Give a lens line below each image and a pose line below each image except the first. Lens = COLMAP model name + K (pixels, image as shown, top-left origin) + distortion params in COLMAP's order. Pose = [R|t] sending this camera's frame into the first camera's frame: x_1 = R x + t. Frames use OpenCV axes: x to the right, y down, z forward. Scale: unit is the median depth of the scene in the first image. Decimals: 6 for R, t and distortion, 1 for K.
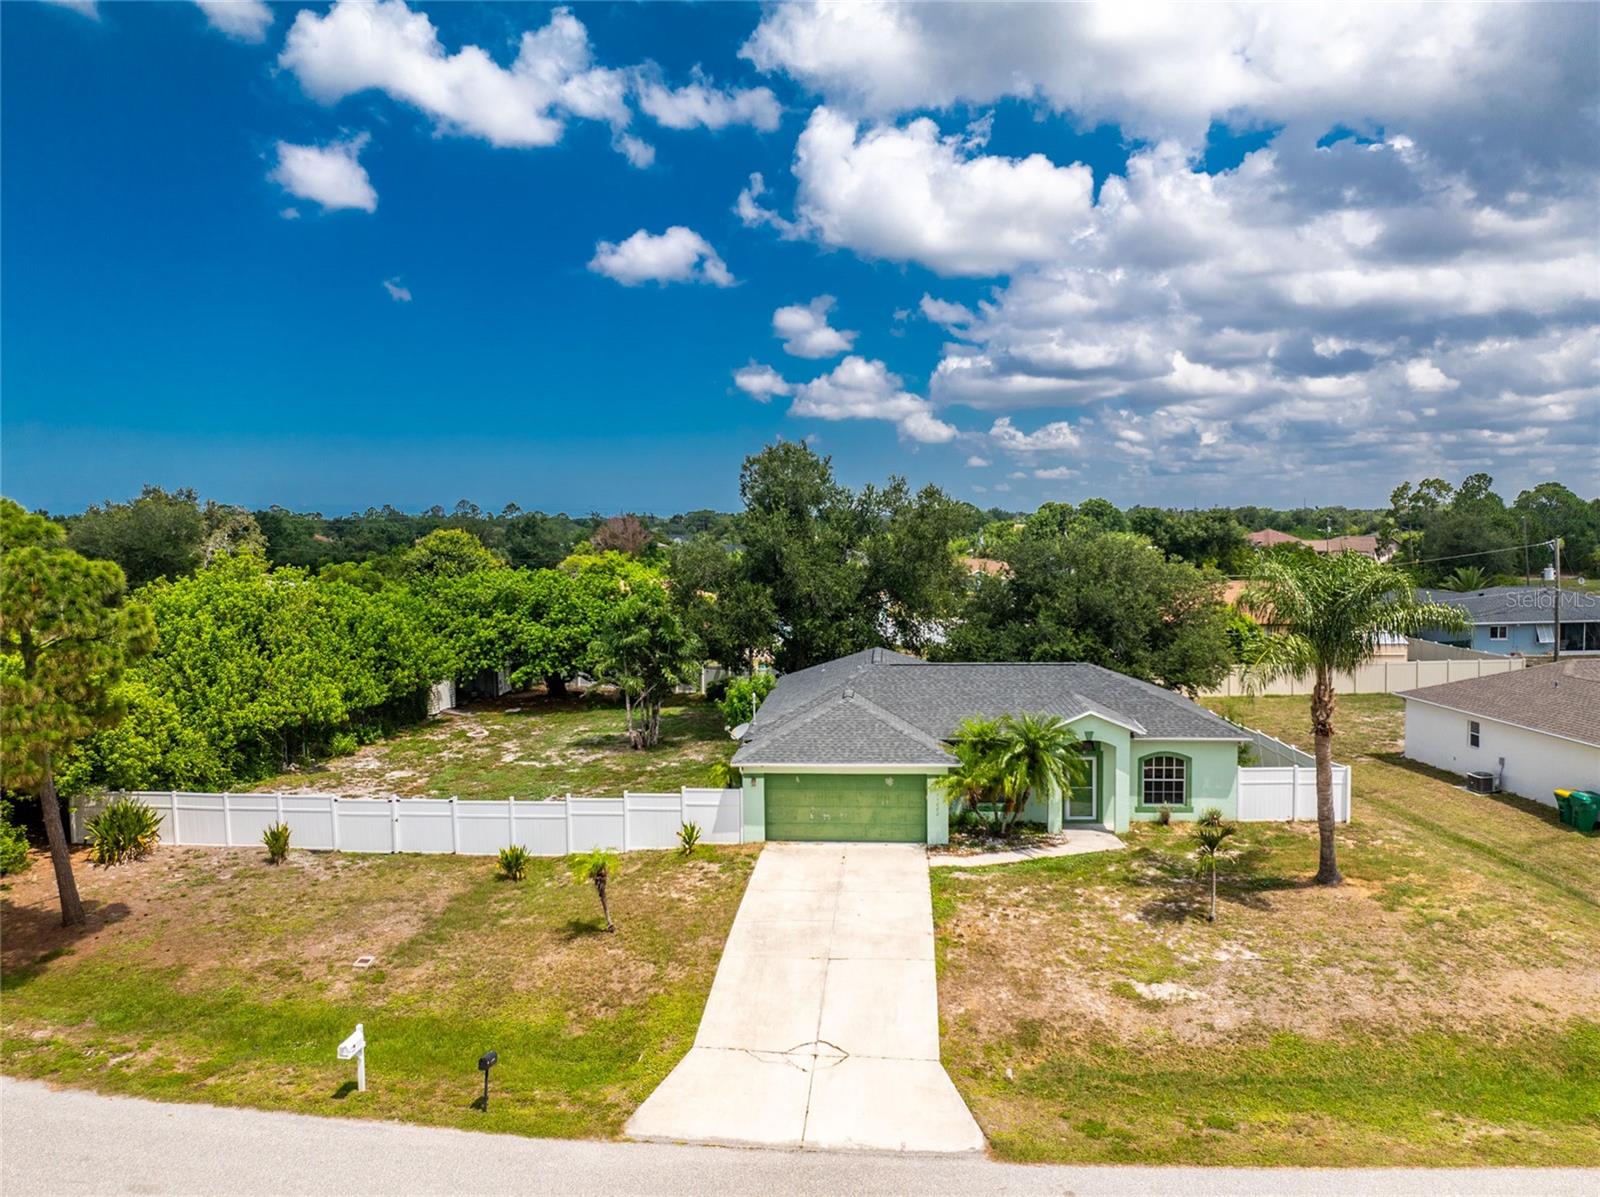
lens RADIAL K [[1124.2, 0, 800.9], [0, 1124.2, 593.3], [0, 0, 1]] dist [-0.044927, 0.015475]
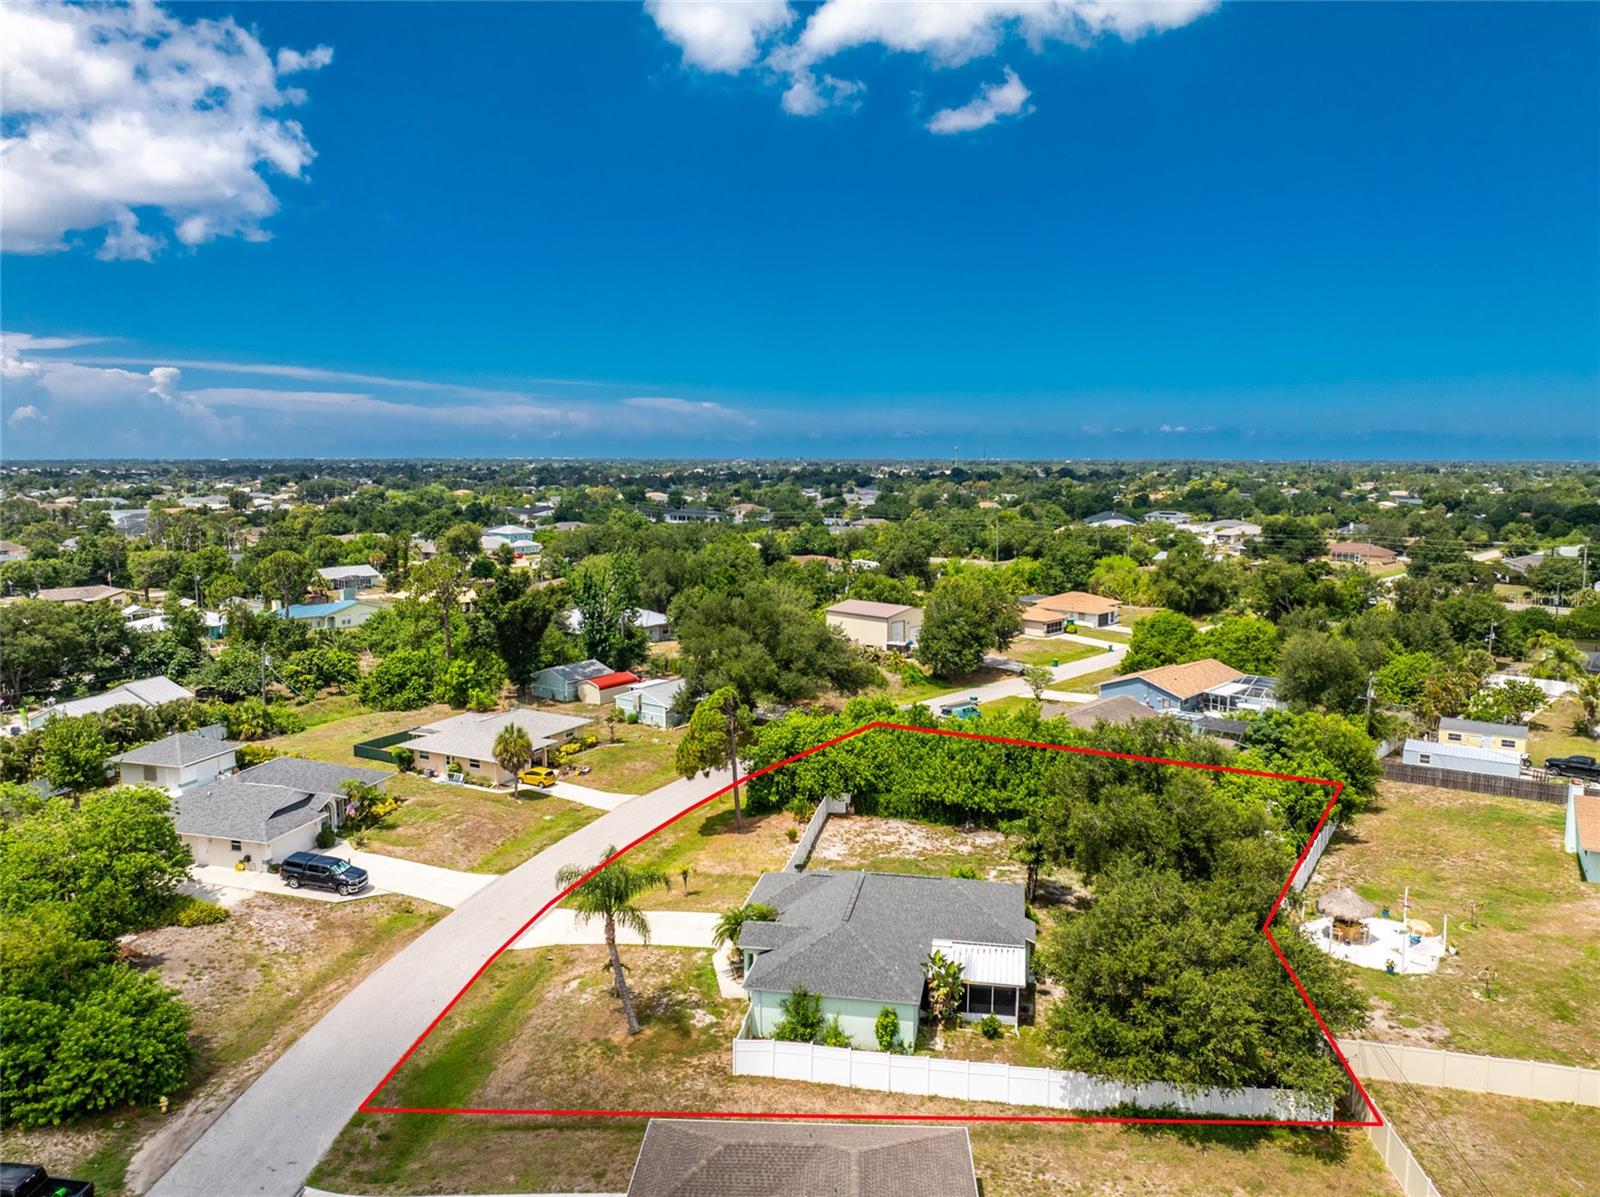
lens RADIAL K [[1130.5, 0, 802.1], [0, 1130.5, 572.9], [0, 0, 1]] dist [-0.037252, 0.006260]
pose [[-0.113285, 0.113400, -0.987070, 2.282378], [-0.065343, 0.990464, 0.121289, -0.777515], [0.991411, 0.078238, -0.104795, 1.455202]]
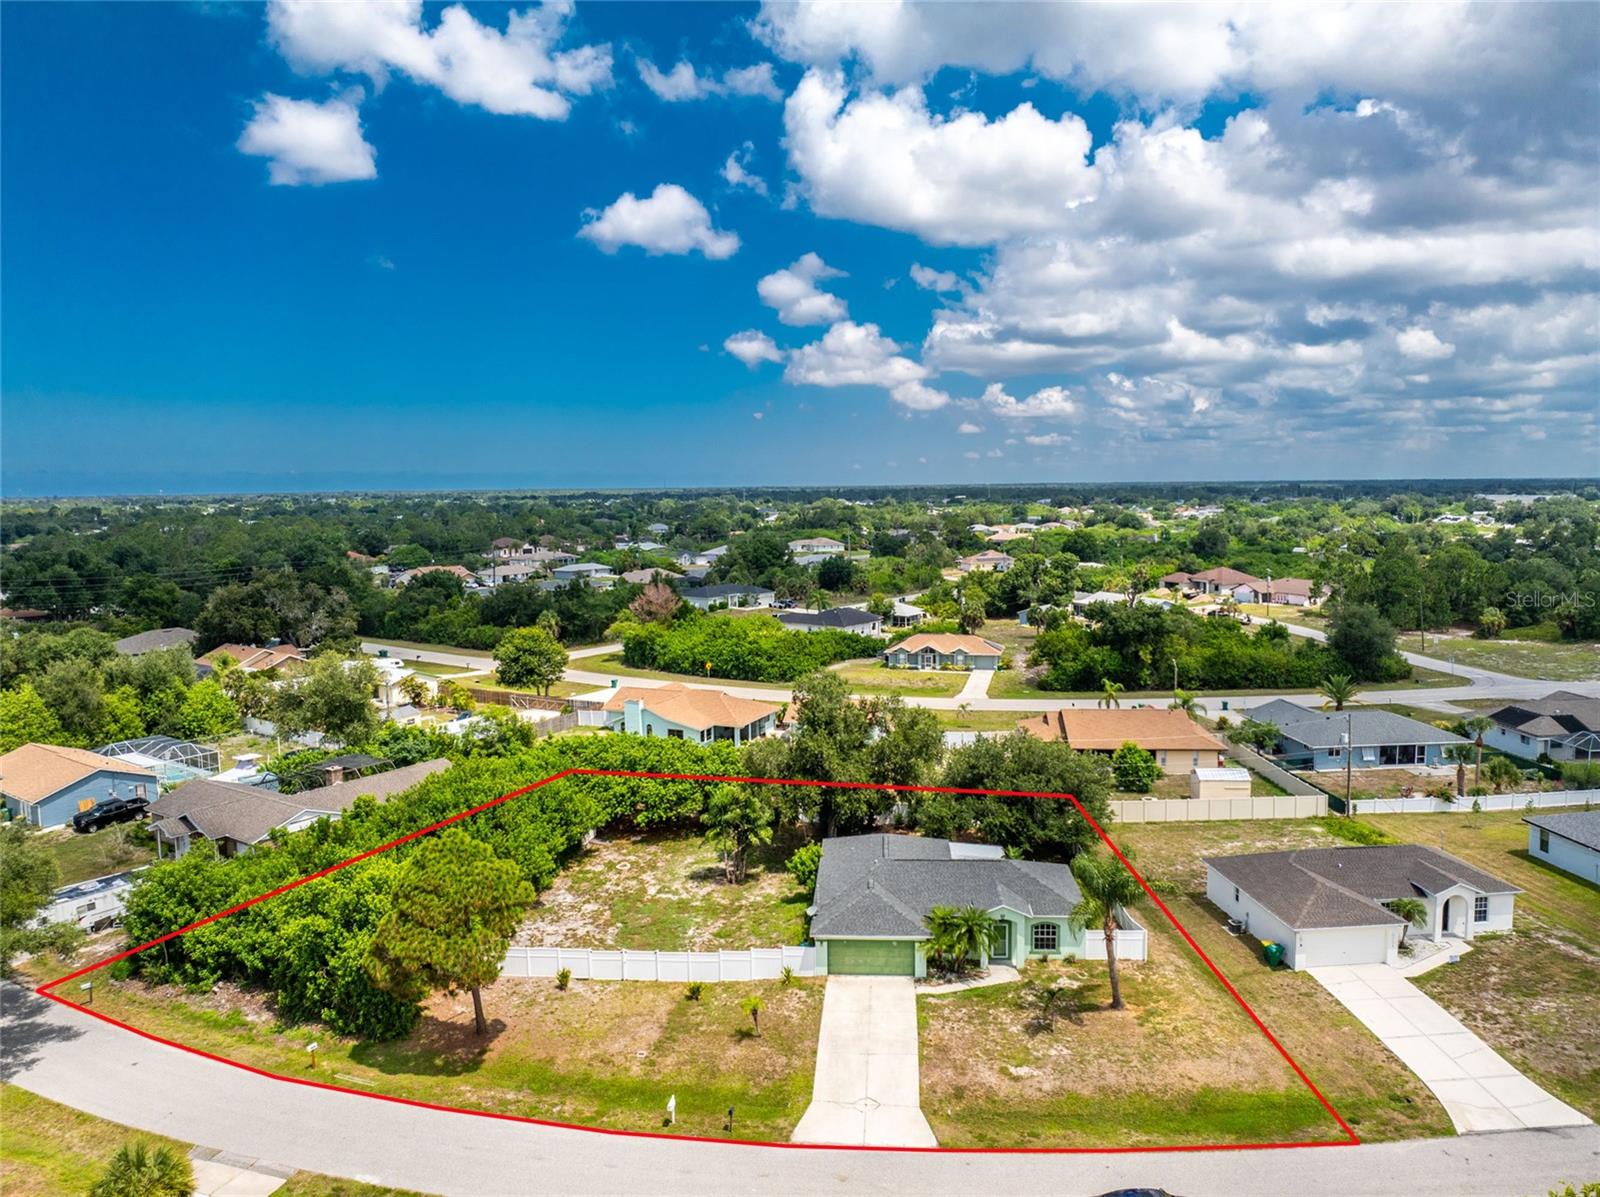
lens RADIAL K [[1130.5, 0, 802.1], [0, 1130.5, 572.9], [0, 0, 1]] dist [-0.037252, 0.006260]
pose [[0.999960, -0.001300, 0.008805, -0.106486], [0.001194, 0.999926, 0.012103, -0.552076], [-0.008820, -0.012092, 0.999888, -1.009873]]
